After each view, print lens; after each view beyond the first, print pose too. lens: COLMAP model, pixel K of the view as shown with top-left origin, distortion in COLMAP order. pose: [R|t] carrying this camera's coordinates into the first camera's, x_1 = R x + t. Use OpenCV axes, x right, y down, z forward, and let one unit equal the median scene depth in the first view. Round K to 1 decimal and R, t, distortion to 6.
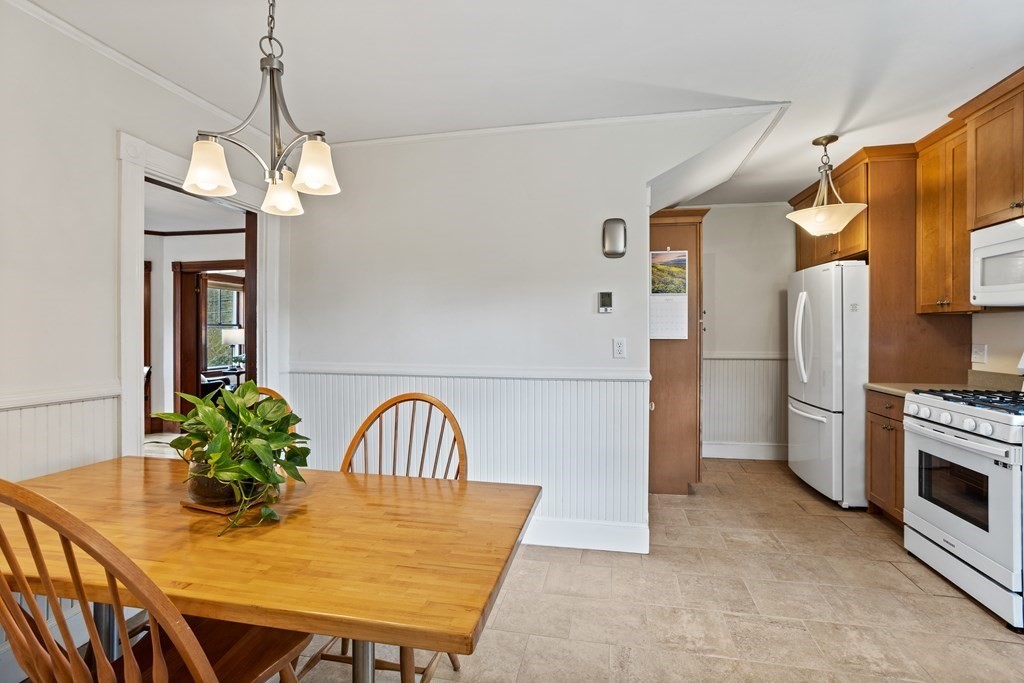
lens RADIAL K [[494.2, 0, 509.7], [0, 494.2, 334.7], [0, 0, 1]] dist [-0.048441, 0.025312]
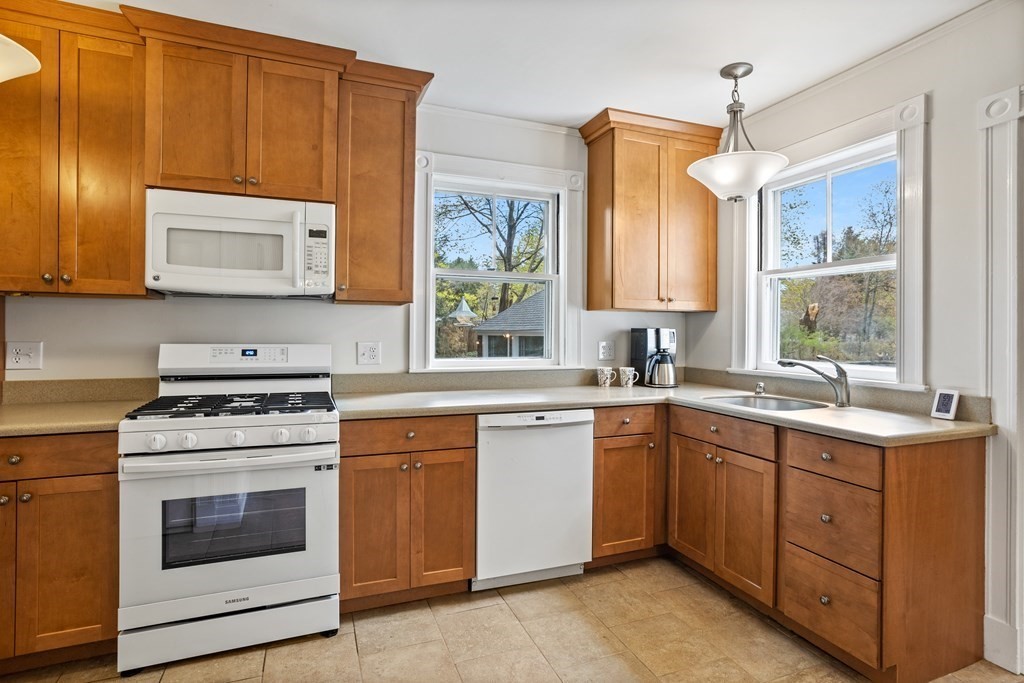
lens RADIAL K [[517.2, 0, 516.3], [0, 517.2, 331.9], [0, 0, 1]] dist [-0.048077, 0.028112]
pose [[-0.555631, -0.005015, 0.831414, -0.002154], [-0.001176, 0.999986, 0.005245, 0.001629], [-0.831428, 0.001936, -0.555629, 0.942260]]
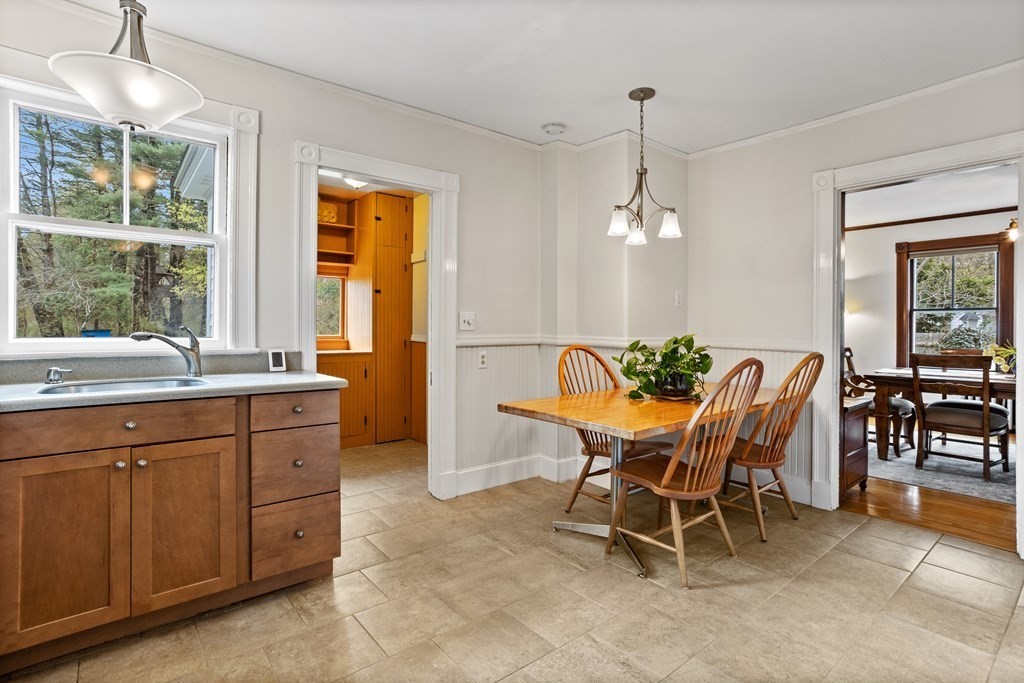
lens RADIAL K [[507.0, 0, 510.9], [0, 507.0, 326.3], [0, 0, 1]] dist [-0.053461, 0.034461]
pose [[-0.624875, -0.004139, -0.780713, 0.735366], [-0.010351, 0.999942, 0.002984, 0.038175], [0.780656, 0.009946, -0.624882, 0.953143]]
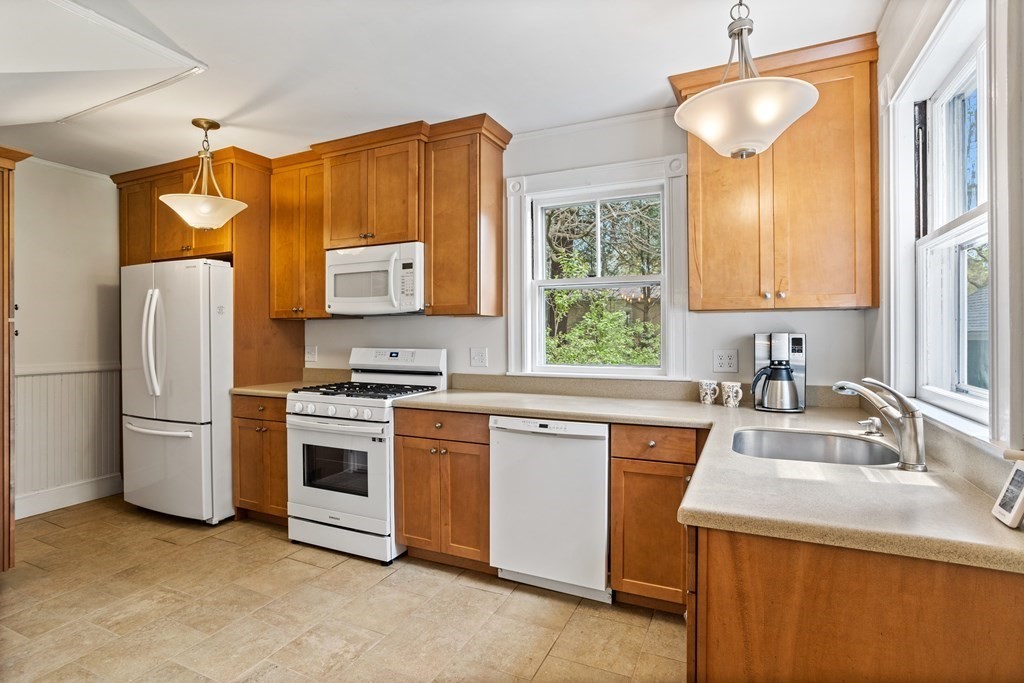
lens RADIAL K [[506.5, 0, 515.9], [0, 506.5, 335.1], [0, 0, 1]] dist [-0.048857, 0.024247]
pose [[0.220117, -0.001885, 0.975472, -0.143038], [0.010130, 0.999949, -0.000353, -0.001397], [-0.975421, 0.009959, 0.220125, 0.268775]]
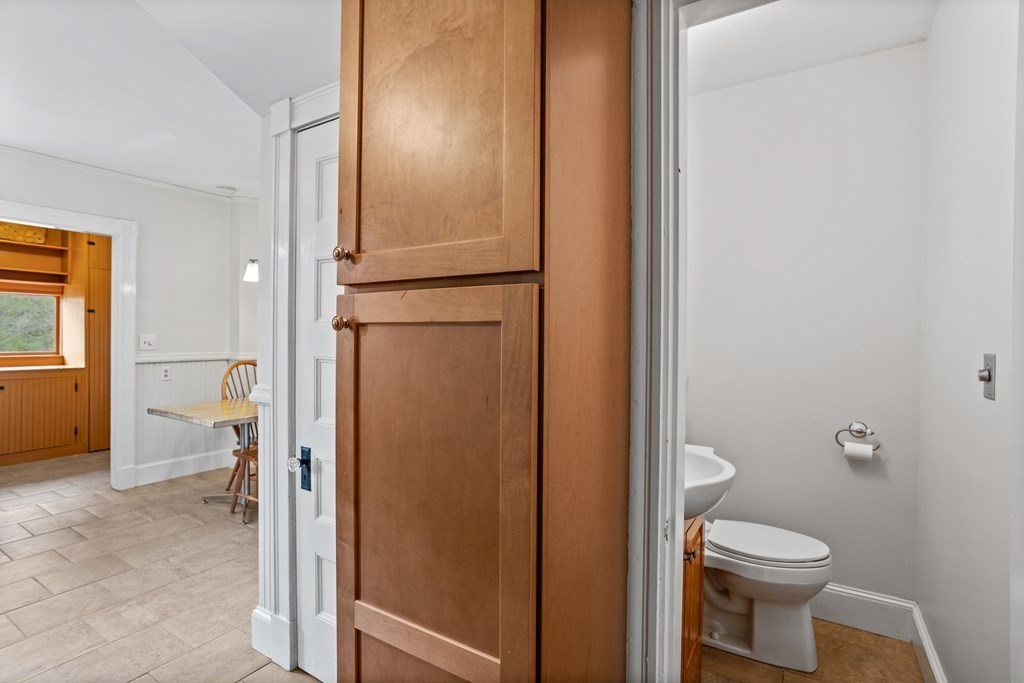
lens RADIAL K [[494.2, 0, 509.7], [0, 494.2, 334.7], [0, 0, 1]] dist [-0.048441, 0.025312]
pose [[-0.340160, -0.002982, -0.940363, 0.828707], [-0.013839, 0.999903, 0.001836, -0.010101], [0.940266, 0.013638, -0.340168, 1.605696]]
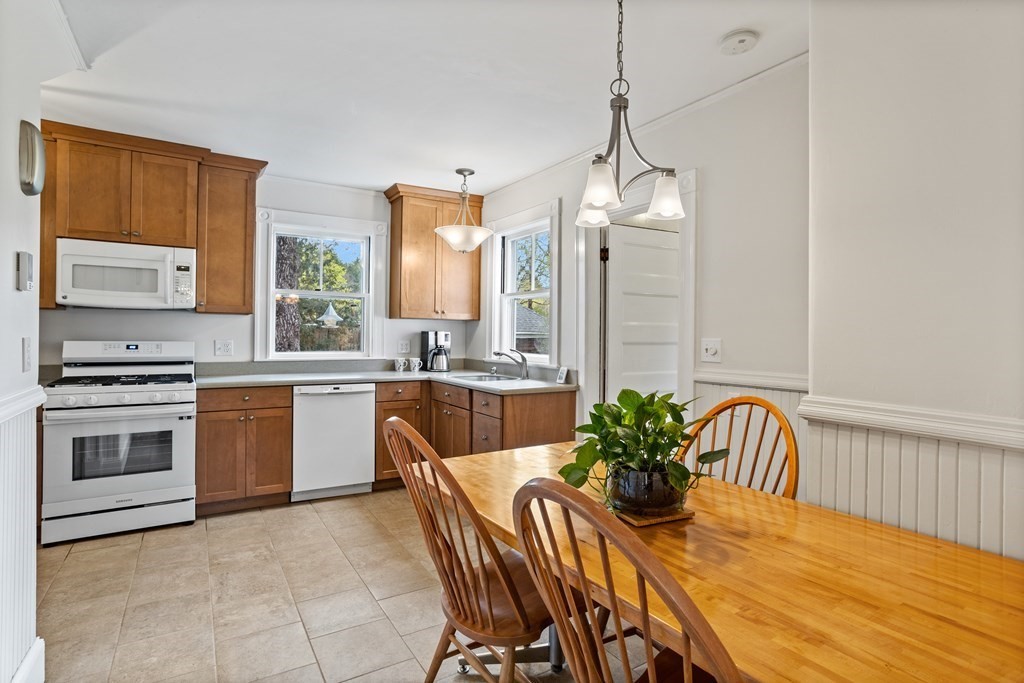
lens RADIAL K [[511.7, 0, 507.4], [0, 511.7, 333.6], [0, 0, 1]] dist [-0.045878, 0.032631]
pose [[-0.693063, -0.007680, 0.720836, -0.596365], [-0.005909, 0.999970, 0.004973, -0.003227], [-0.720853, -0.000813, -0.693088, 1.035409]]
